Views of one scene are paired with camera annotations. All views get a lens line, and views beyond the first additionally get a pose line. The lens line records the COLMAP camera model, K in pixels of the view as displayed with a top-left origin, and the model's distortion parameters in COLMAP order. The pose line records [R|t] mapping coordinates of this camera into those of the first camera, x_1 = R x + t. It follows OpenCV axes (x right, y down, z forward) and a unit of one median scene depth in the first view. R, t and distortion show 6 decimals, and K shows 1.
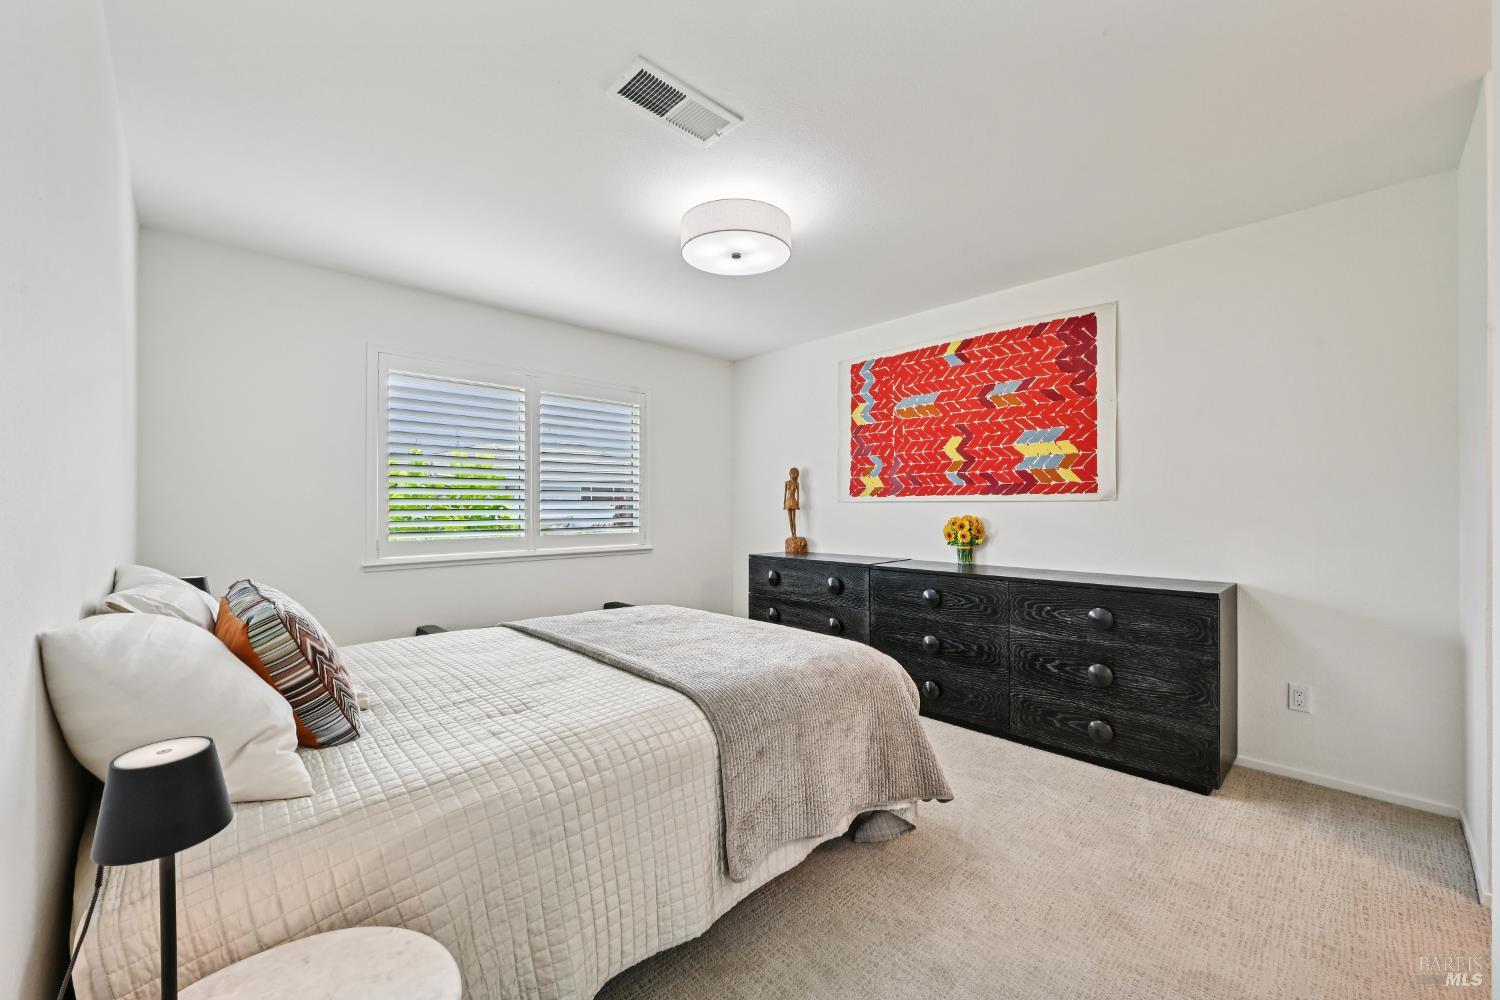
lens RADIAL K [[600.7, 0, 750.5], [0, 600.7, 503.5], [0, 0, 1]] dist [0.000220, 0.000009]
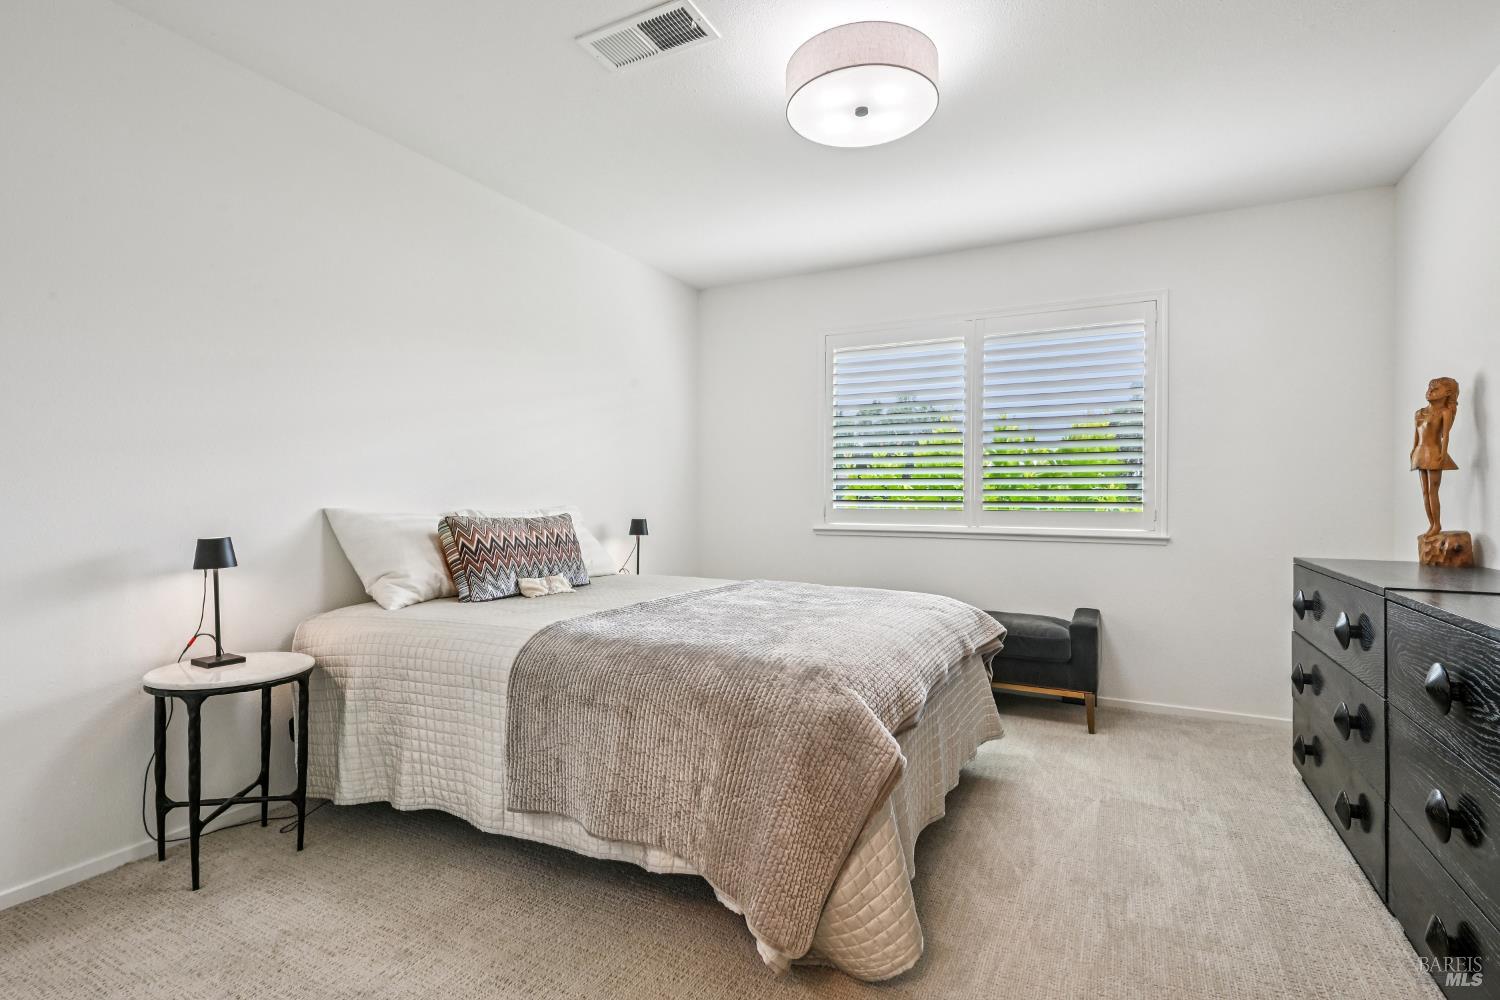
lens RADIAL K [[718.8, 0, 749.5], [0, 718.8, 498.0], [0, 0, 1]] dist [-0.001210, -0.000152]
pose [[0.309952, 0.005649, -0.950736, 0.428749], [-0.002567, 0.999984, 0.005104, 0.029057], [0.950749, 0.000859, 0.309961, 0.336075]]
